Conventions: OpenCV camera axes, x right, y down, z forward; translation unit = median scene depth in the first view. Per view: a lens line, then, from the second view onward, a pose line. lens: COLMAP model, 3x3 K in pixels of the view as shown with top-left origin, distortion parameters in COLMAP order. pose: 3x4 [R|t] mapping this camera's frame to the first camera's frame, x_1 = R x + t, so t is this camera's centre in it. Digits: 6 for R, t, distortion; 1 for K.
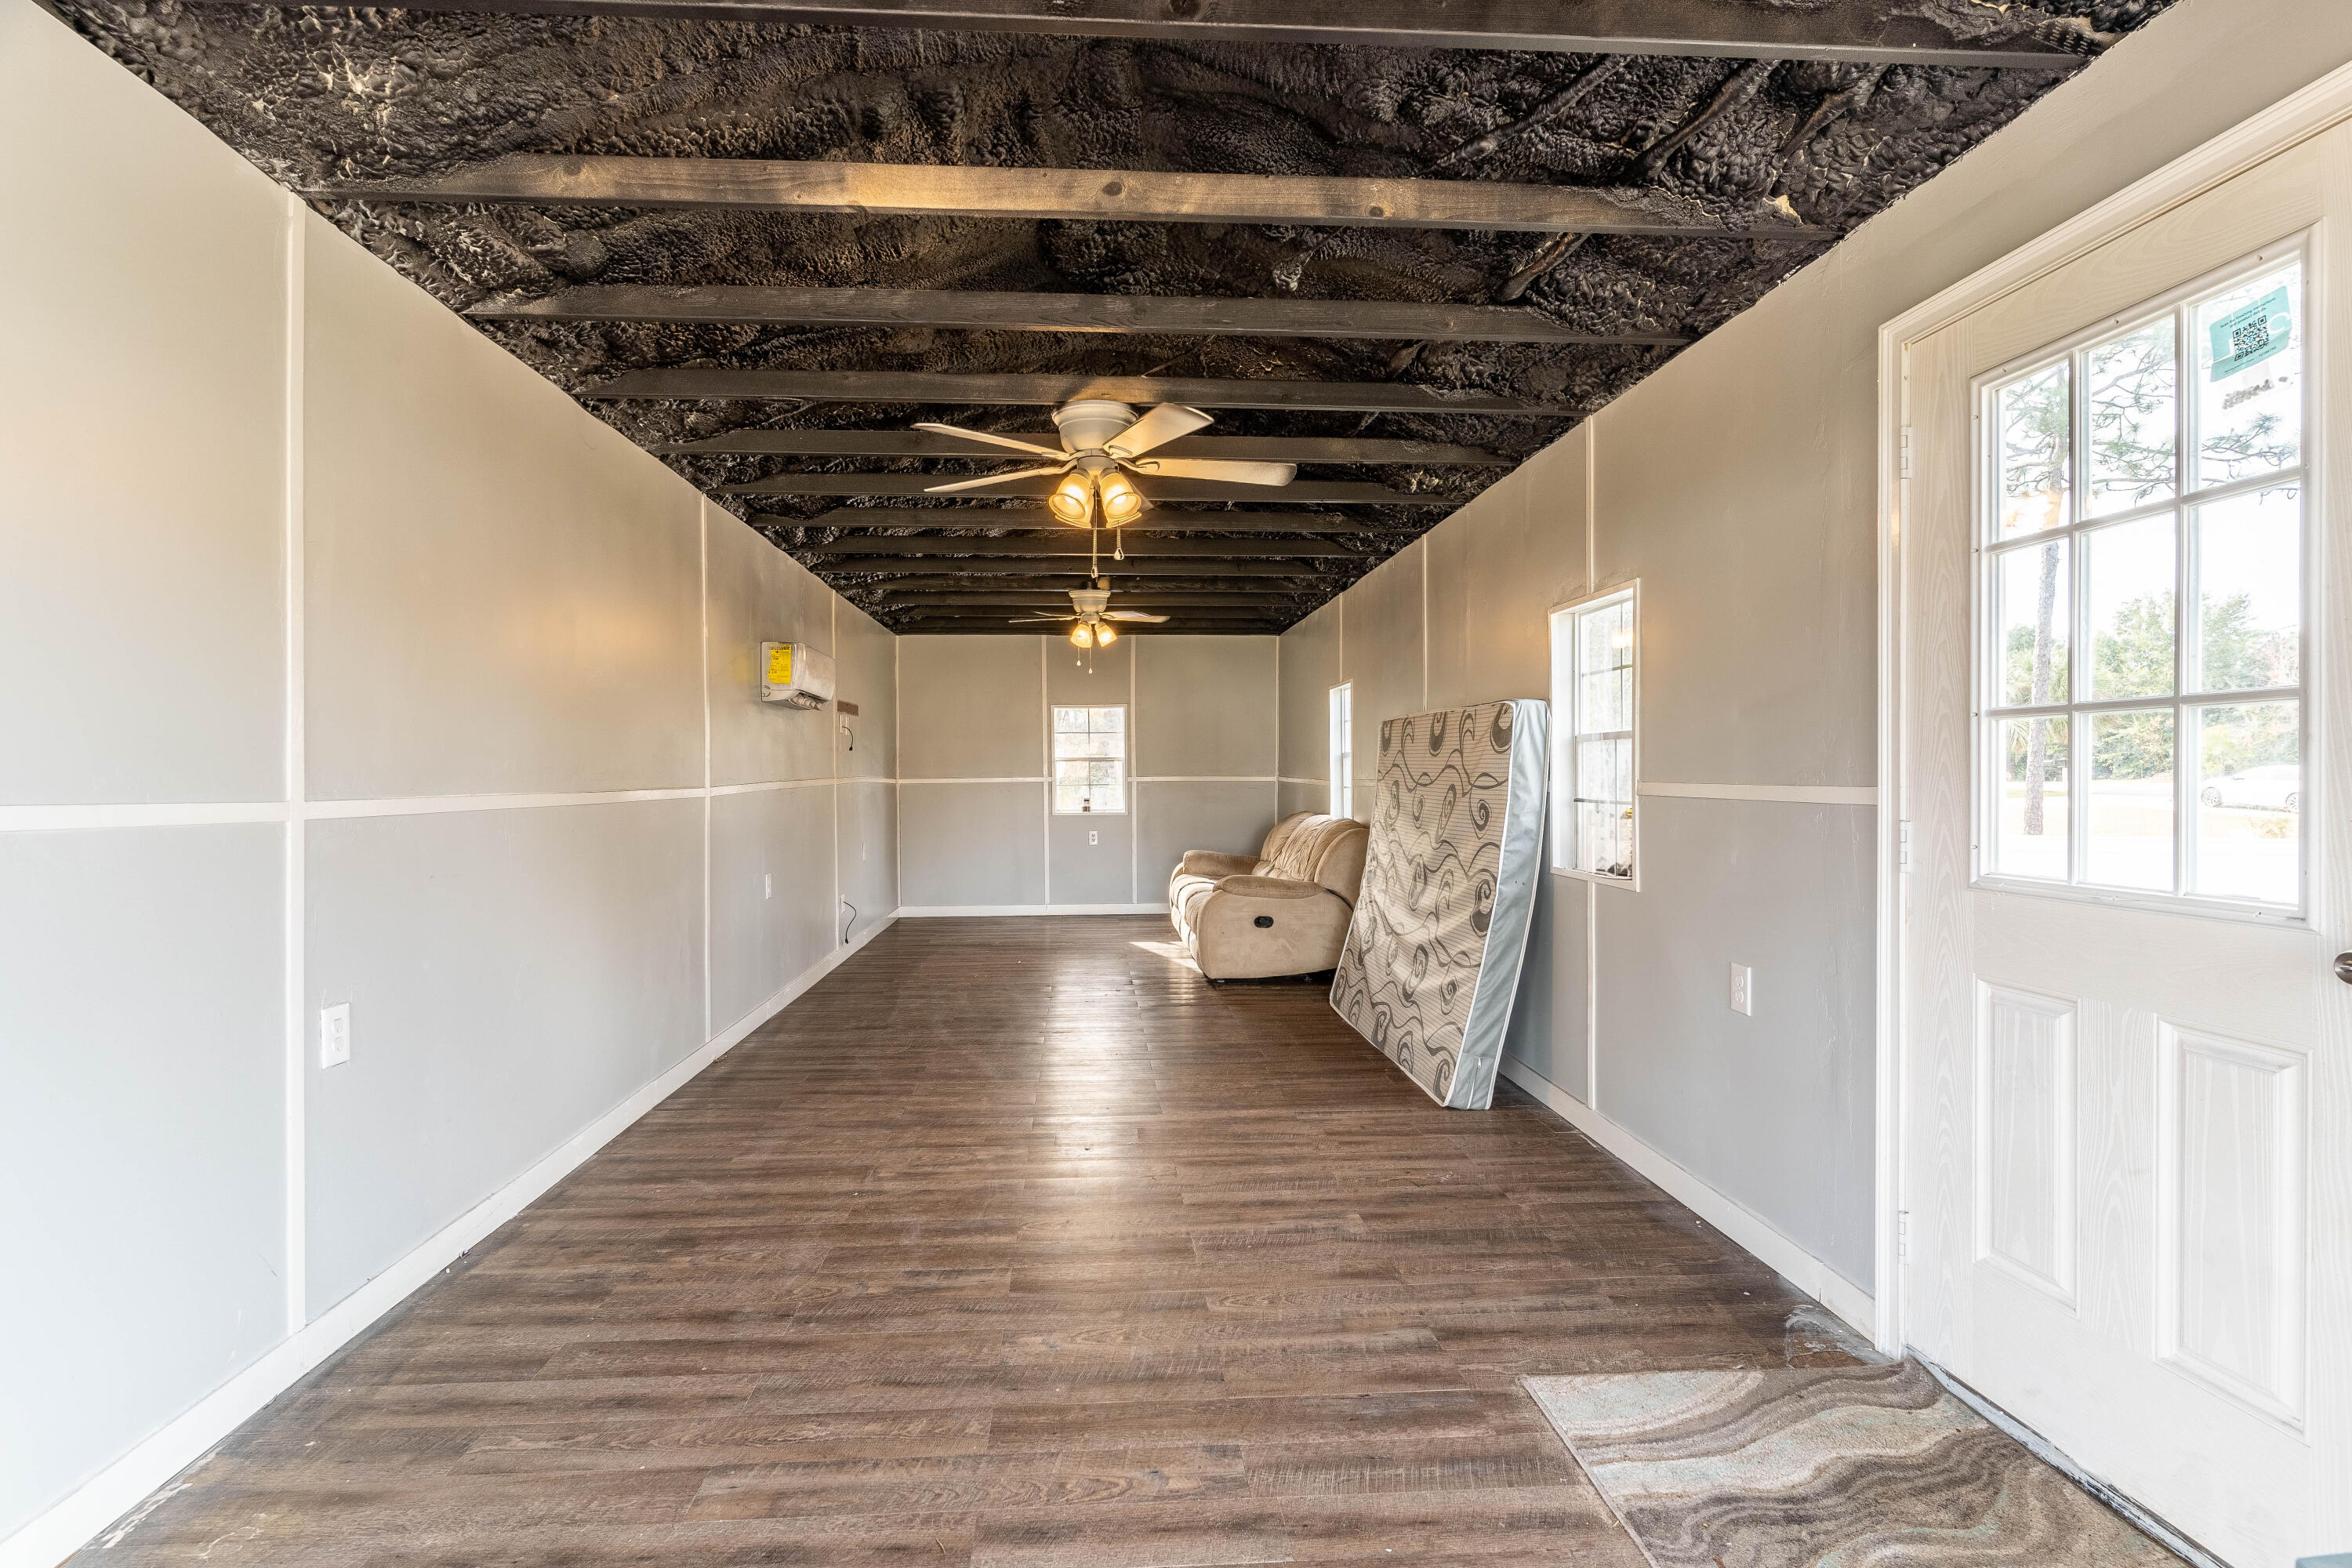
lens RADIAL K [[1154.1, 0, 1166.5], [0, 1154.1, 747.1], [0, 0, 1]] dist [0.001662, 0.000706]
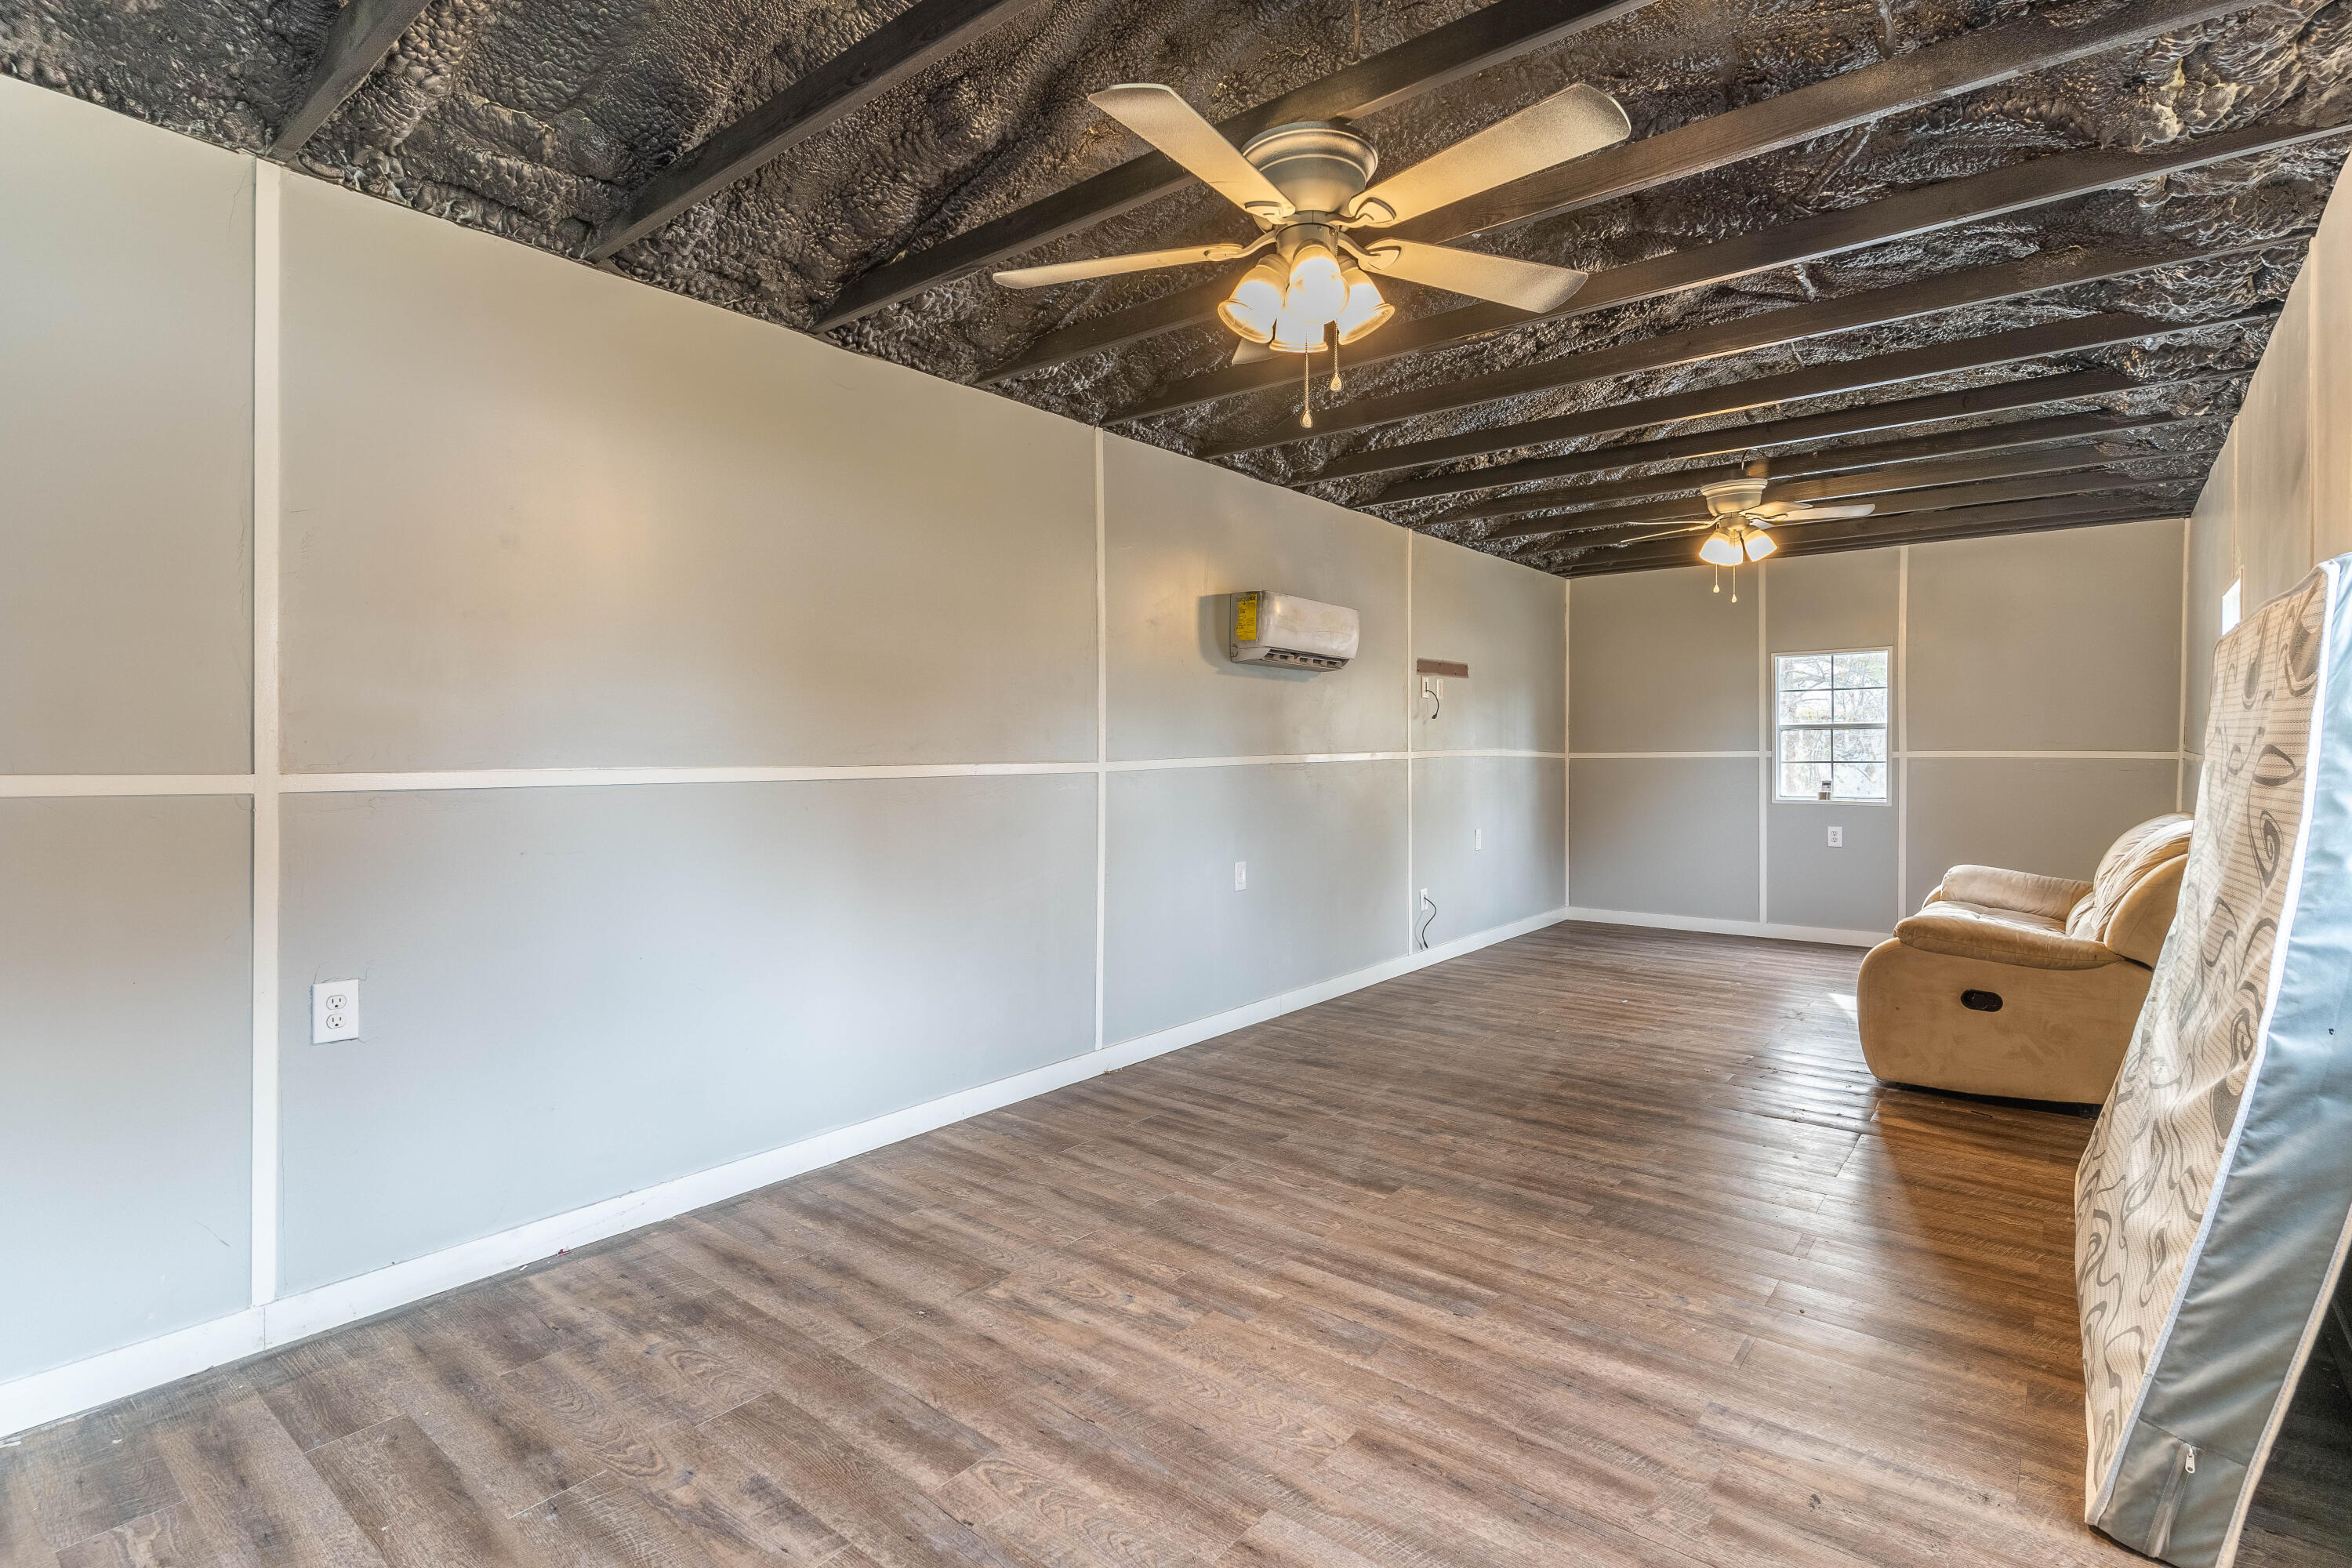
lens RADIAL K [[1154.1, 0, 1166.5], [0, 1154.1, 747.1], [0, 0, 1]] dist [0.001662, 0.000706]
pose [[0.730910, 0.001092, -0.682473, 0.350282], [0.015506, 0.999714, 0.018205, 0.012034], [0.682298, -0.023889, 0.730684, 0.568392]]
